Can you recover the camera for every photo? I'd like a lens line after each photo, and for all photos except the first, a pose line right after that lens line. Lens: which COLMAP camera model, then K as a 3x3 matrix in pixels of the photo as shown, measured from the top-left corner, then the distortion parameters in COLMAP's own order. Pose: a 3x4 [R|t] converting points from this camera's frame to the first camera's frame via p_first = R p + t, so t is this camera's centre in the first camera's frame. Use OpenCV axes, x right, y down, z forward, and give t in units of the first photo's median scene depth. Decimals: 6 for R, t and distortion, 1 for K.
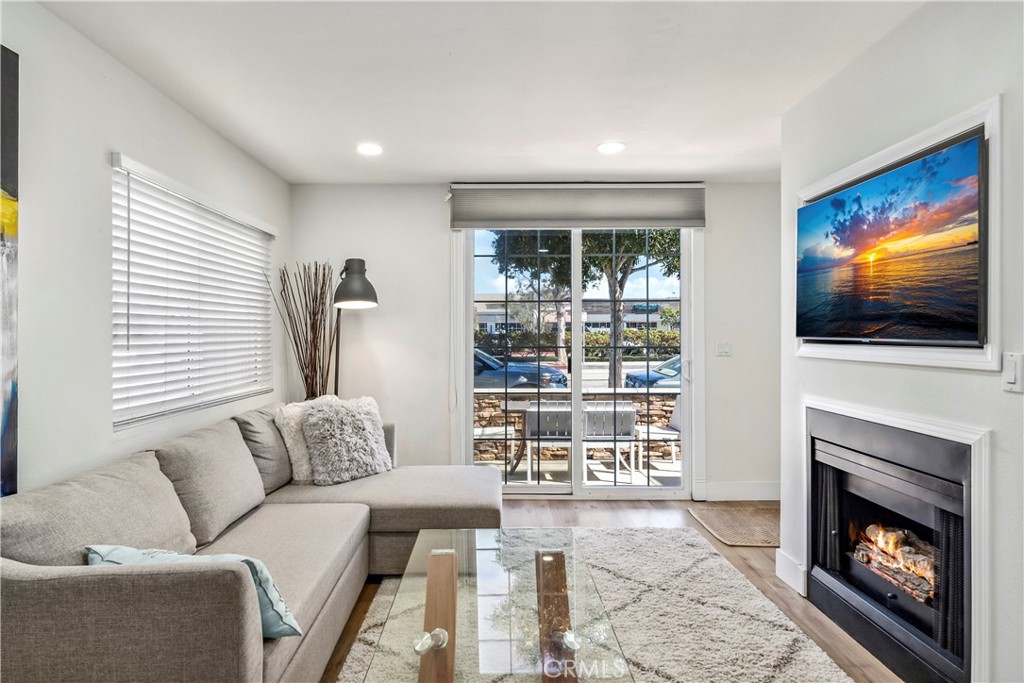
lens RADIAL K [[595.2, 0, 495.1], [0, 595.2, 336.7], [0, 0, 1]] dist [-0.000131, -0.001230]
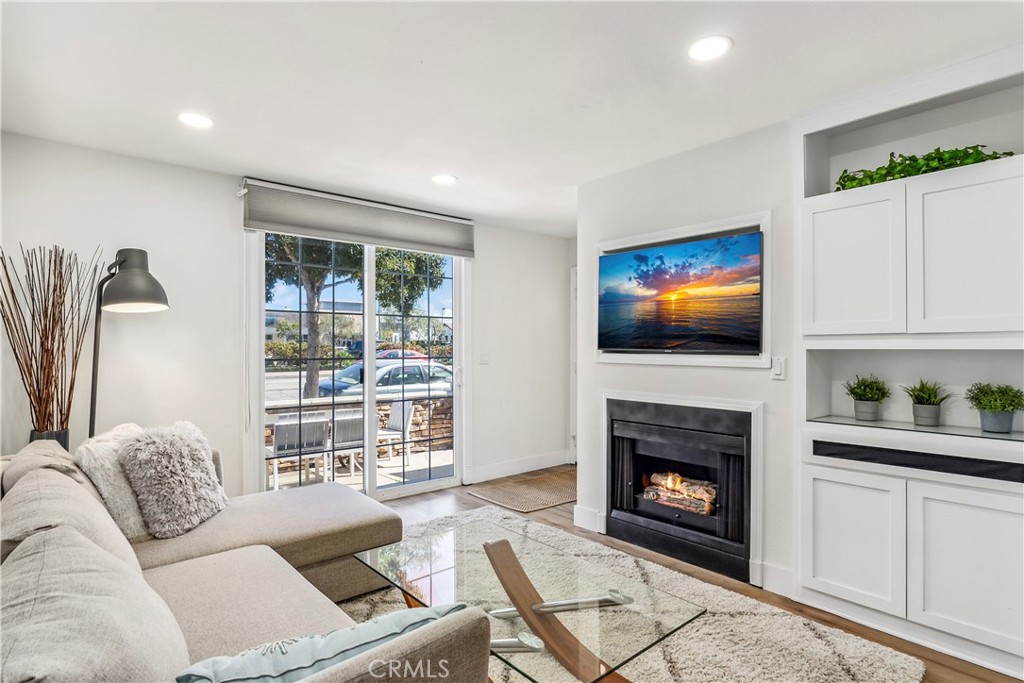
lens RADIAL K [[540.0, 0, 489.3], [0, 540.0, 349.4], [0, 0, 1]] dist [0.003454, 0.000262]
pose [[0.750498, 0.001502, 0.660871, -0.567302], [-0.002139, 0.999998, 0.000156, 0.001949], [-0.660870, -0.001531, 0.750499, 0.240980]]
